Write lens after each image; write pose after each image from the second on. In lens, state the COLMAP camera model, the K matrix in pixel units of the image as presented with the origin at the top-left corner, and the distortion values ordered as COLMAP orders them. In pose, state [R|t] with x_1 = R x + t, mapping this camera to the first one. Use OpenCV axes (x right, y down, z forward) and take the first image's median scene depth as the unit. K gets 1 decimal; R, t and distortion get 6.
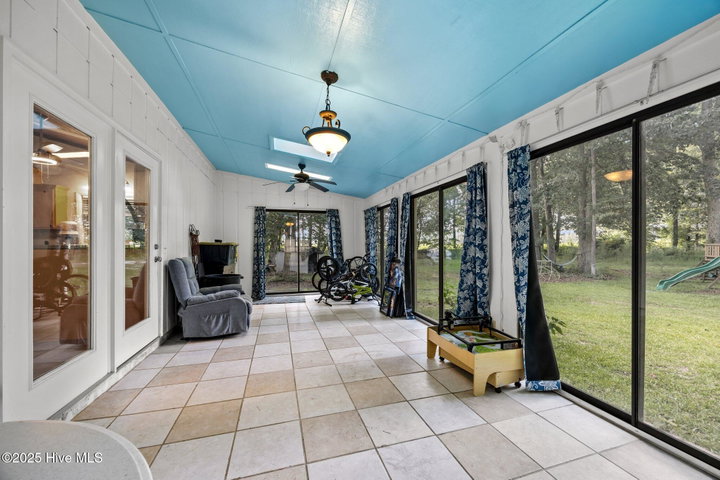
lens RADIAL K [[276.2, 0, 360.4], [0, 276.2, 242.2], [0, 0, 1]] dist [-0.004308, 0.000150]
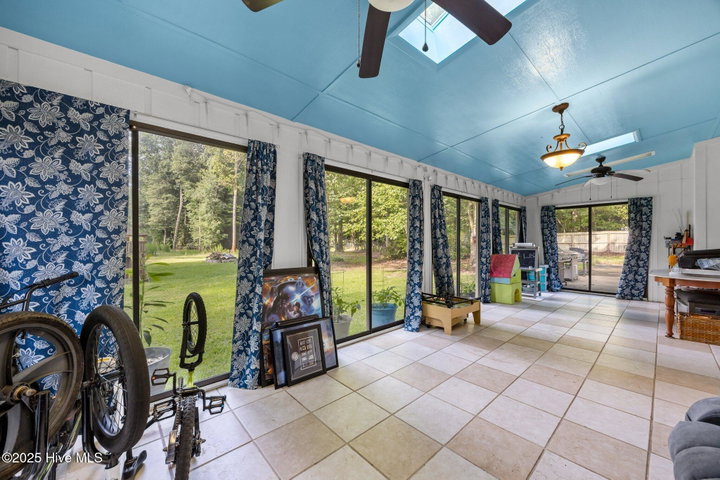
lens RADIAL K [[276.2, 0, 360.7], [0, 276.2, 244.7], [0, 0, 1]] dist [-0.004308, 0.000150]
pose [[-0.432257, 0.012956, 0.901657, -0.611022], [0.000750, 0.999902, -0.014009, 0.039763], [-0.901750, -0.005379, -0.432225, 1.703370]]
